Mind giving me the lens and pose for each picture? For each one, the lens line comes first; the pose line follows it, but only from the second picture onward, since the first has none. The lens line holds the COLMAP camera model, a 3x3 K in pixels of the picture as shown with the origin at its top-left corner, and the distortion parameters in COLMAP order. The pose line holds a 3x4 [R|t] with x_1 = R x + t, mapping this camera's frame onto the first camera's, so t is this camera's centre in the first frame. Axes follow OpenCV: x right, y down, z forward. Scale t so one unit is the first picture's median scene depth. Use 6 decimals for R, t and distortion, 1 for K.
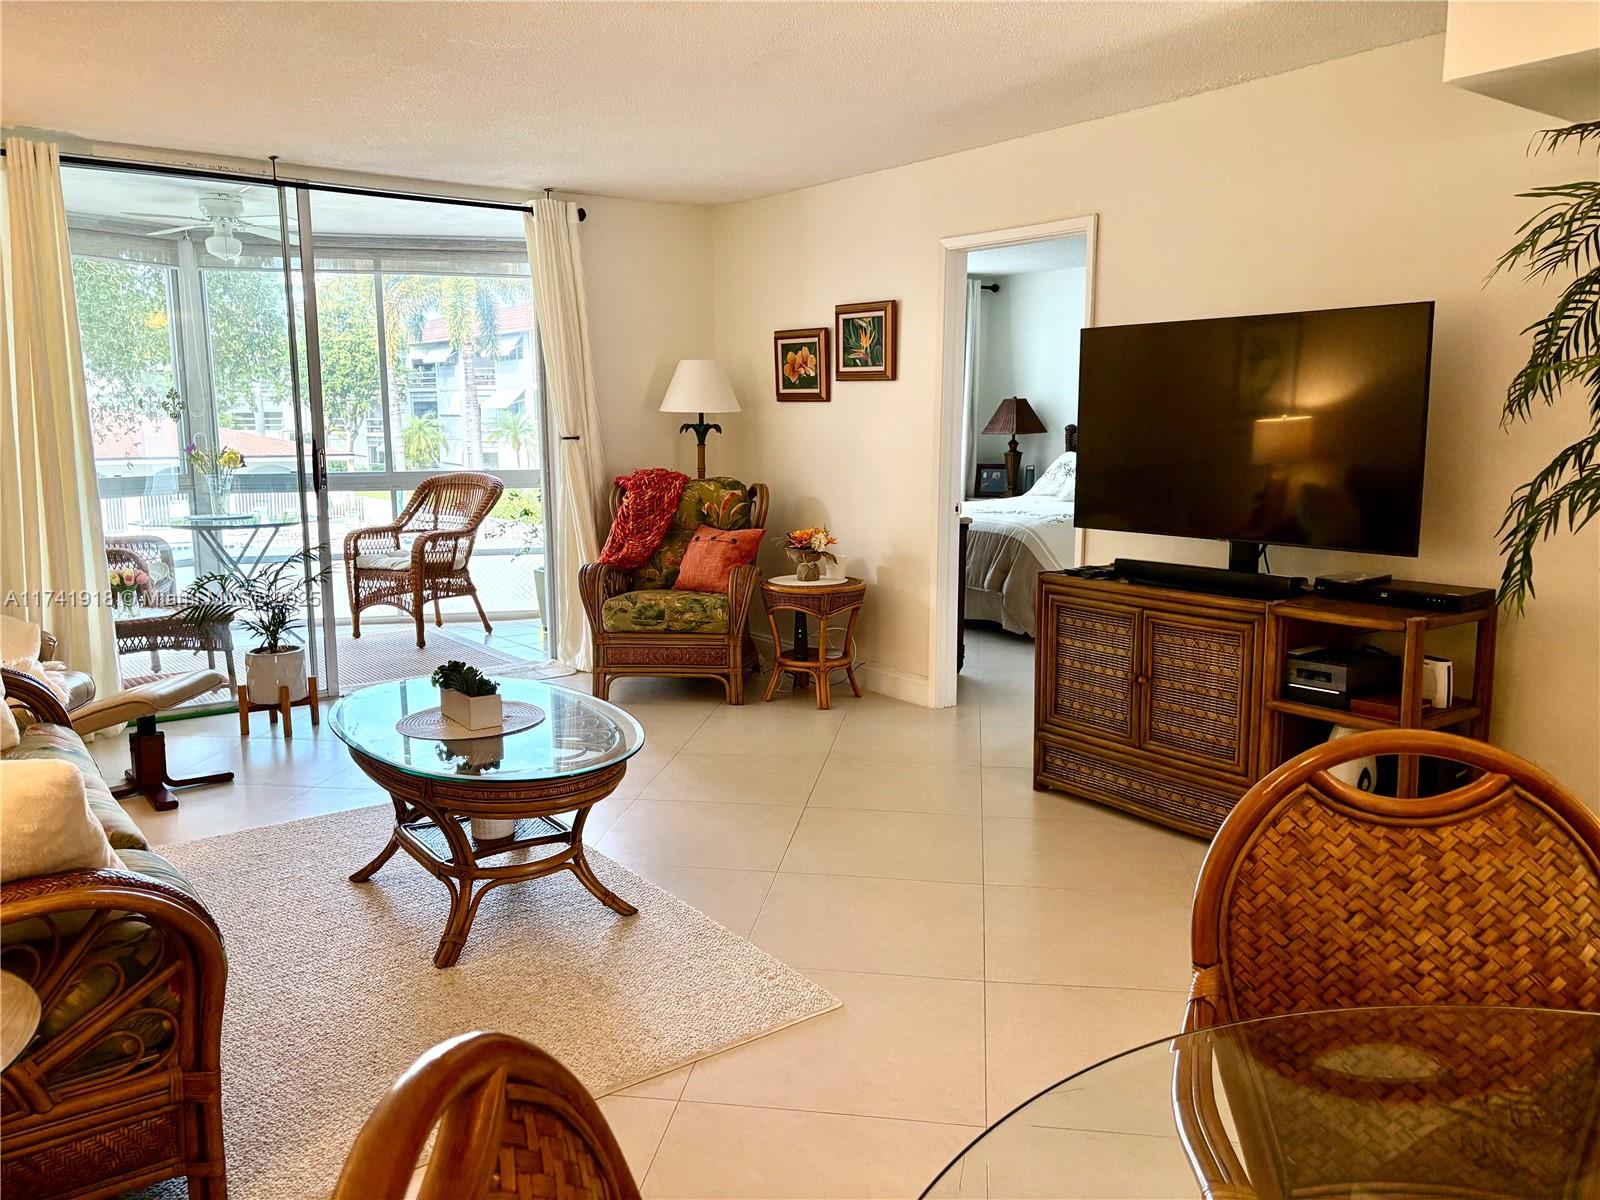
lens RADIAL K [[1232.5, 0, 822.8], [0, 1232.5, 594.2], [0, 0, 1]] dist [0.056712, -0.077919]
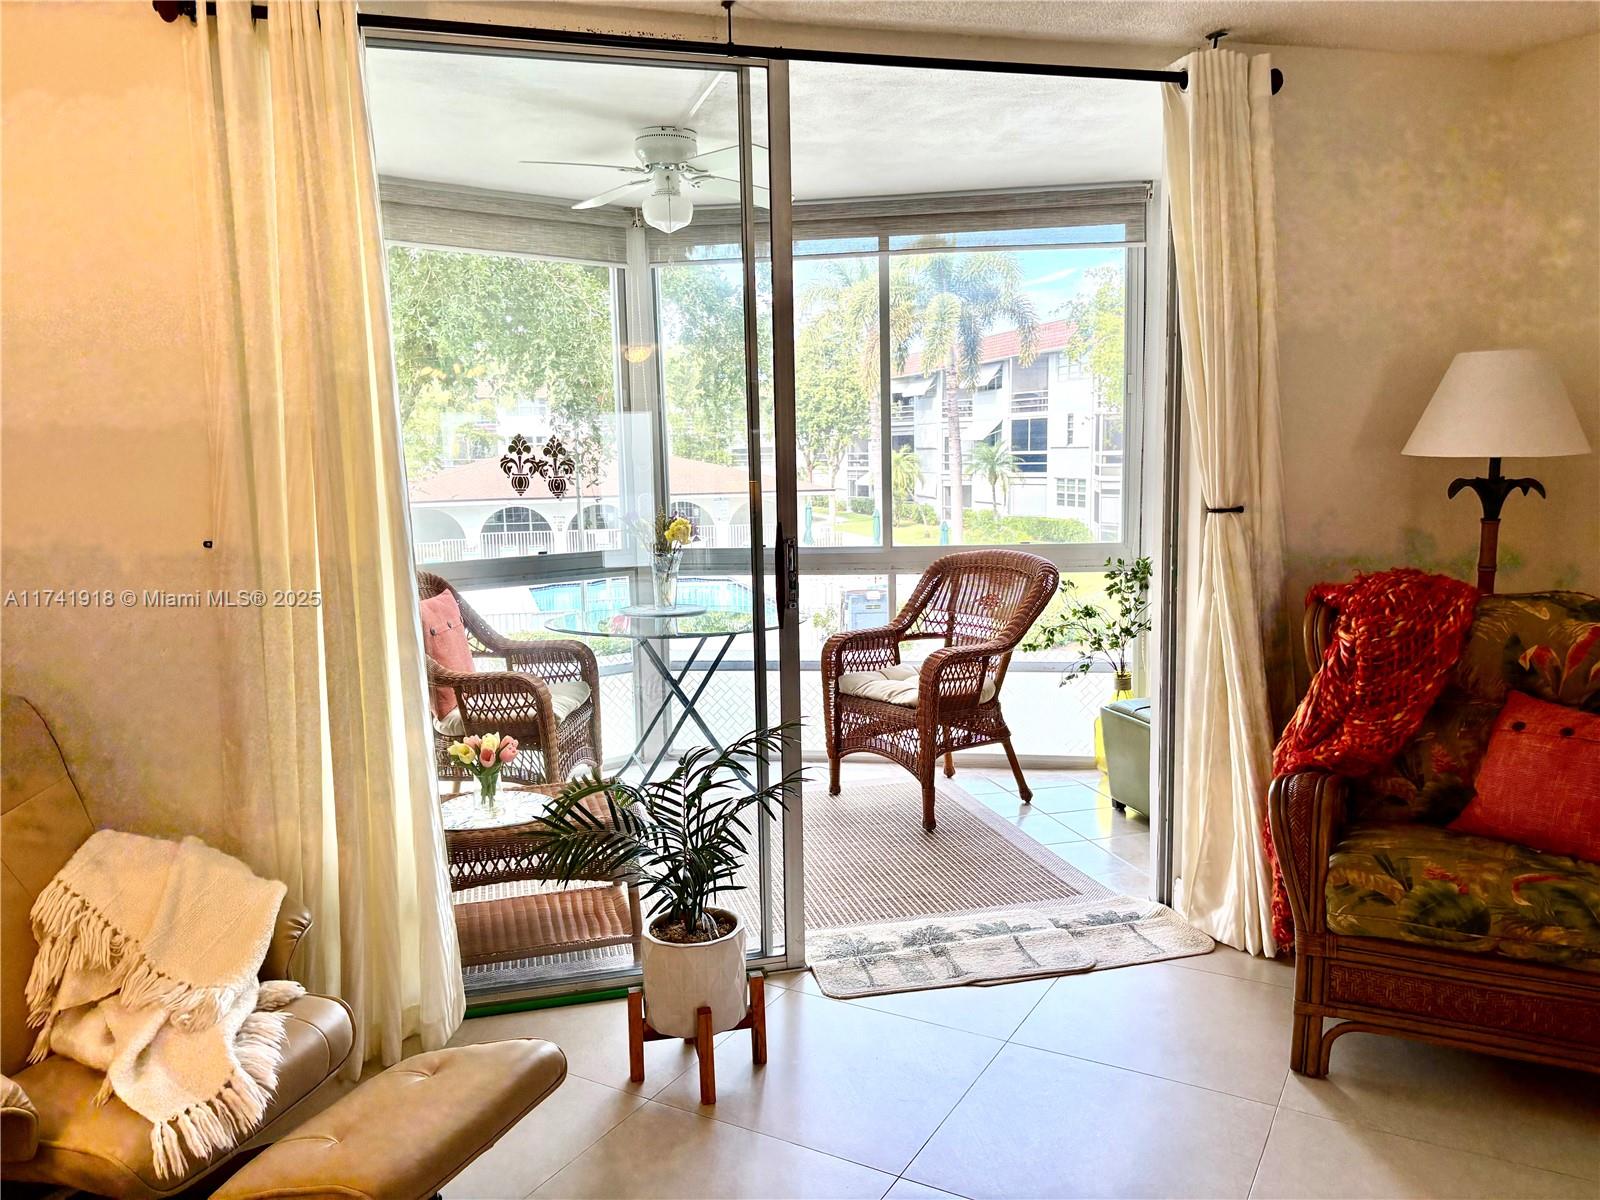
lens RADIAL K [[1231.2, 0, 791.6], [0, 1231.2, 616.5], [0, 0, 1]] dist [0.057726, -0.082184]
pose [[0.923552, 0.035729, -0.381805, -0.204895], [-0.037643, 0.999288, 0.002459, -0.089466], [0.381621, 0.012101, 0.924240, 0.524423]]
